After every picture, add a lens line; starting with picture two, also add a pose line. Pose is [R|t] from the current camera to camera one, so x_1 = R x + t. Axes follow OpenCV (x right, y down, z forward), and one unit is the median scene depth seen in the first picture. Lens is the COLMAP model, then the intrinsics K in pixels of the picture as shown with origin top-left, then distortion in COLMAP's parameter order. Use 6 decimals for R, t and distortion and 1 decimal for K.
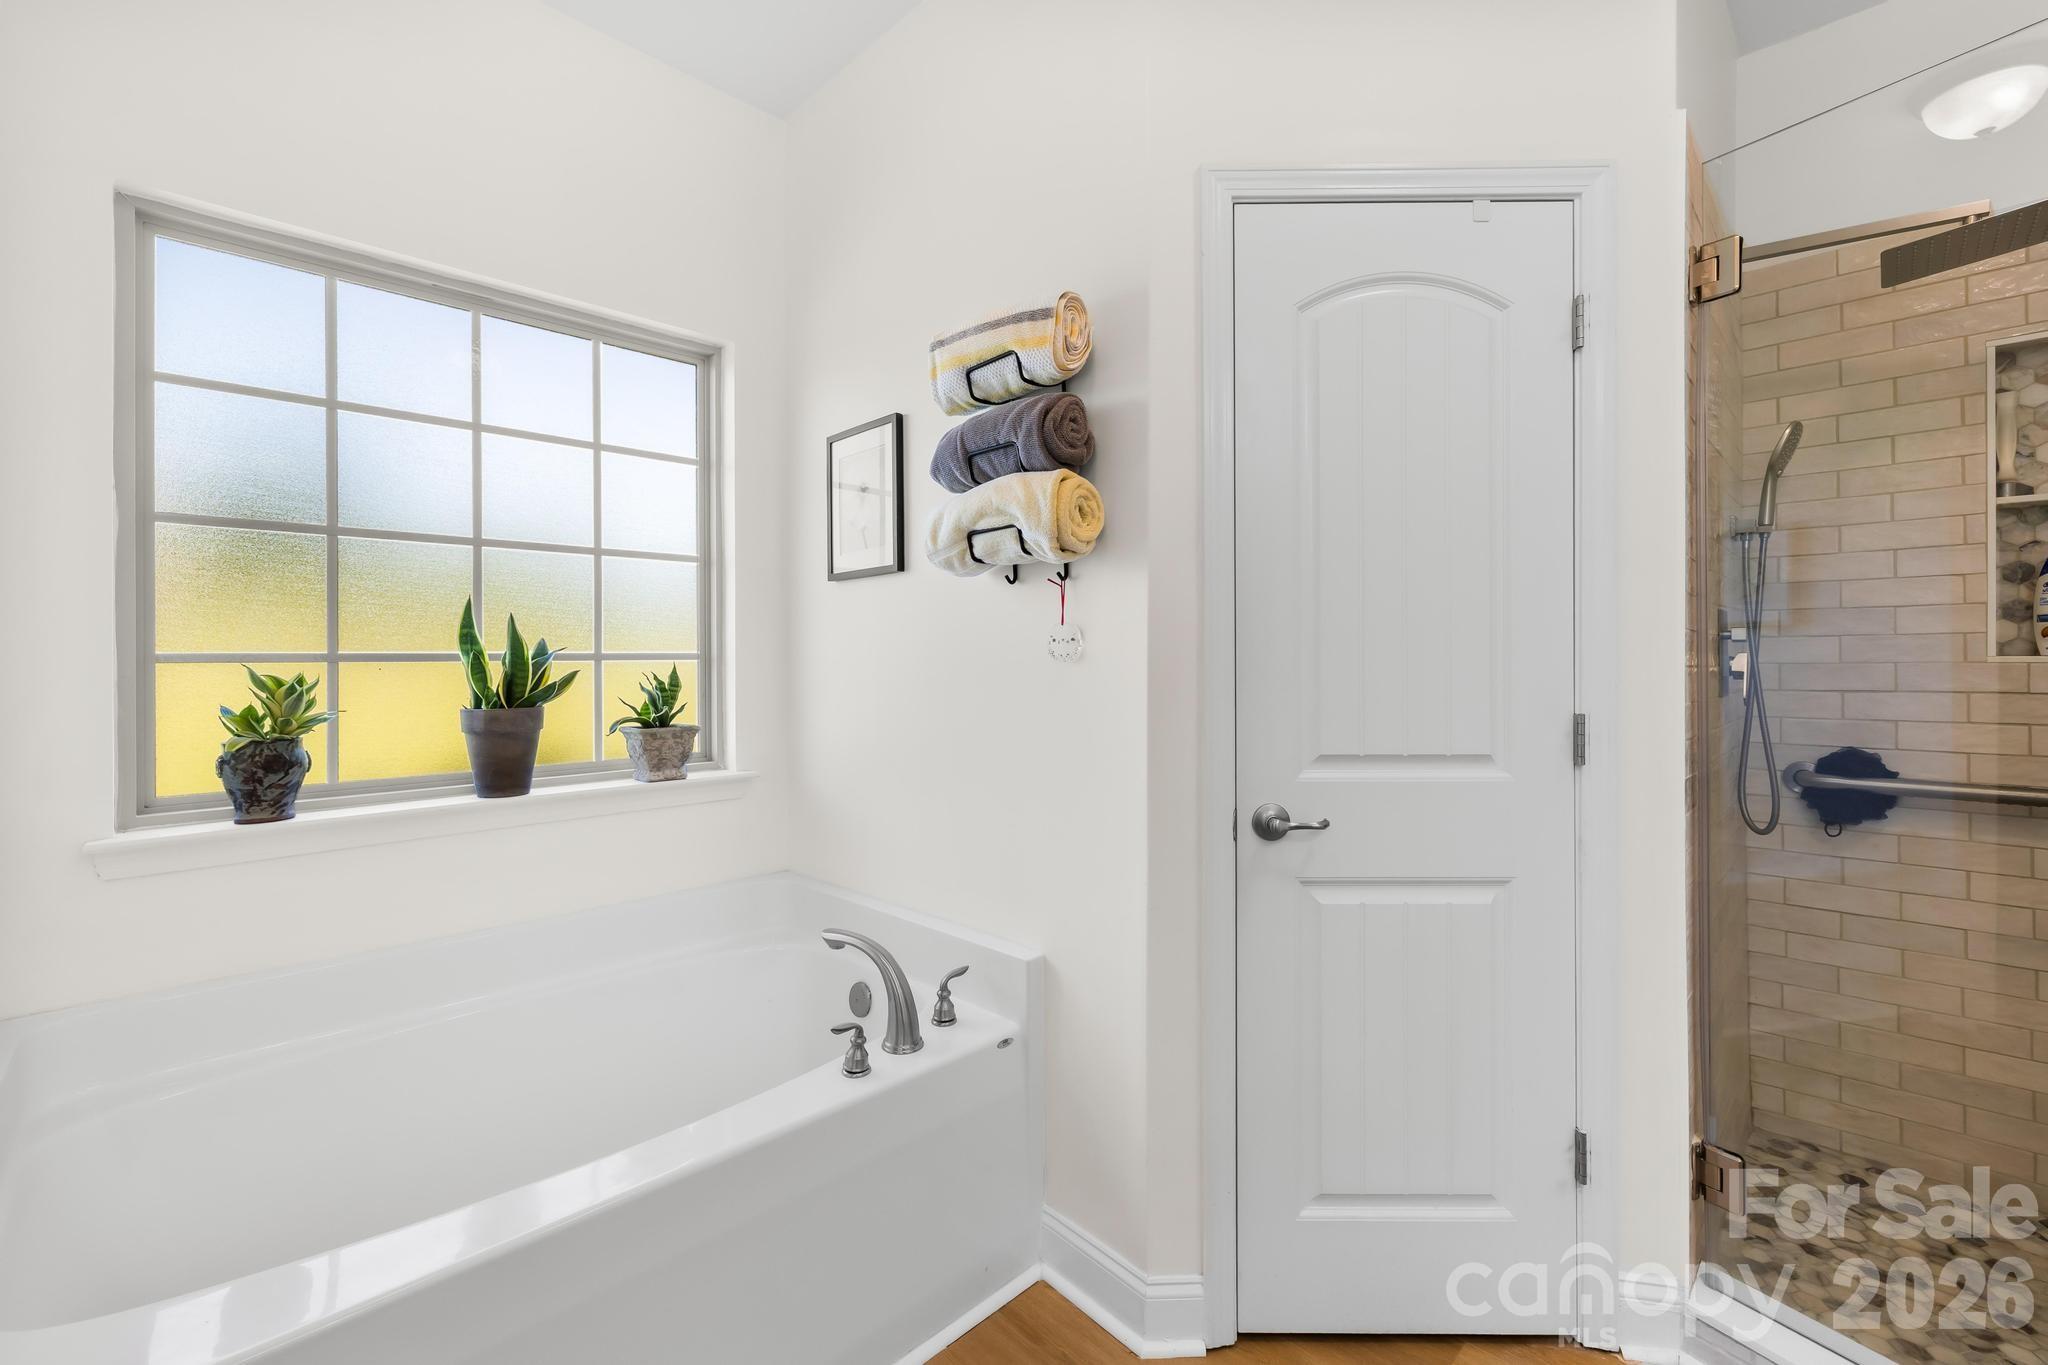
lens RADIAL K [[863.4, 0, 1014.2], [0, 863.4, 646.0], [0, 0, 1]] dist [0.000694, 0.000135]
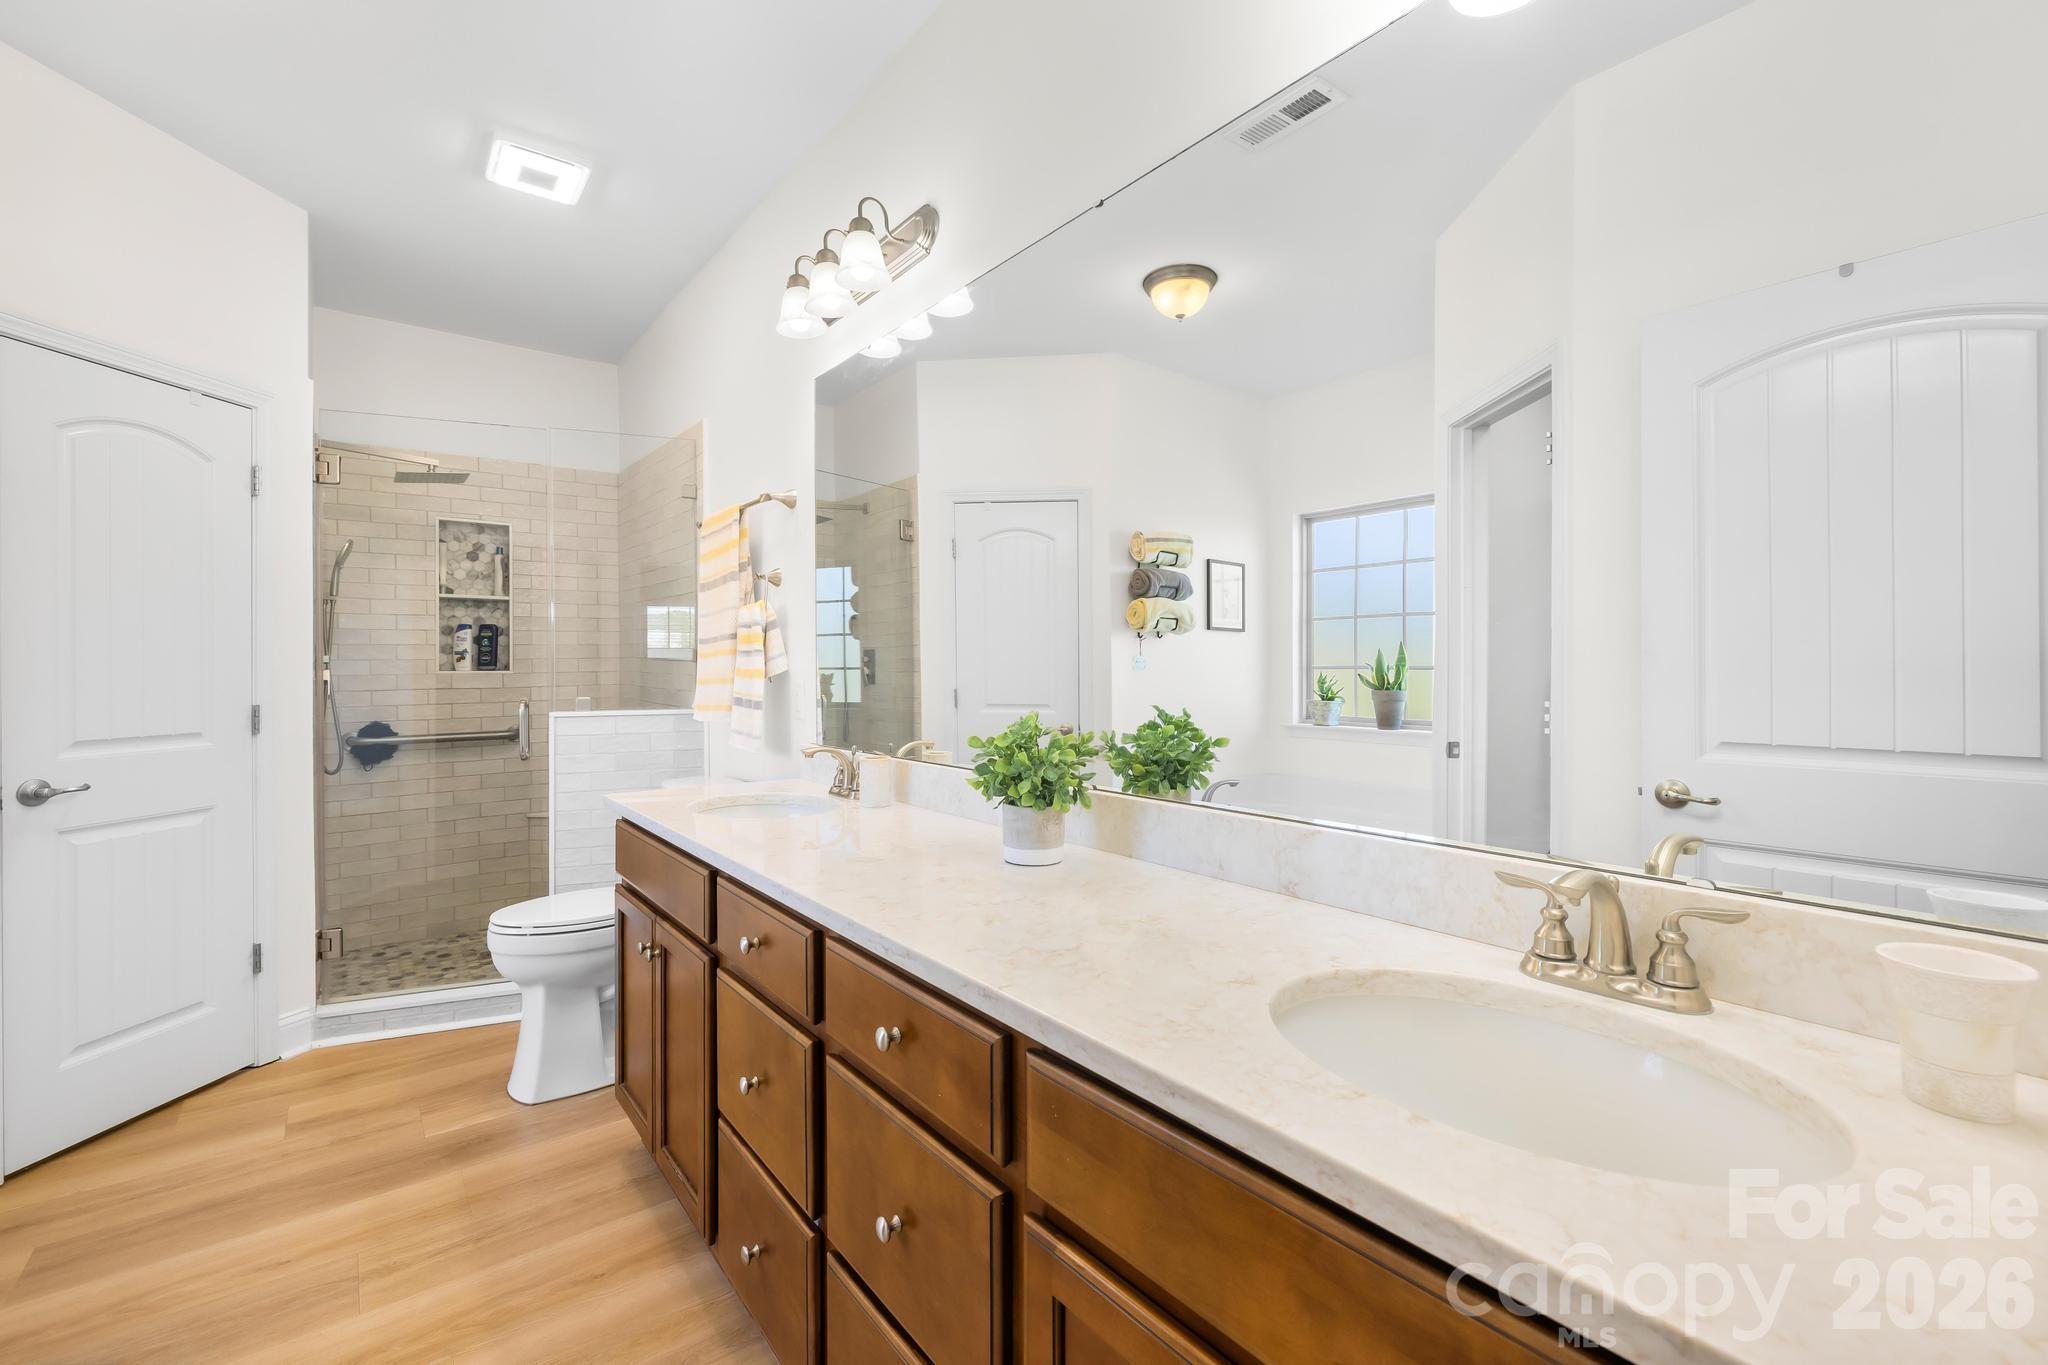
lens RADIAL K [[863.4, 0, 1023.6], [0, 863.4, 671.6], [0, 0, 1]] dist [0.000694, 0.000135]
pose [[0.108354, -0.005058, 0.994100, -0.731981], [-0.003175, 0.999980, 0.005434, -0.002167], [-0.994107, -0.003745, 0.108336, -0.585458]]
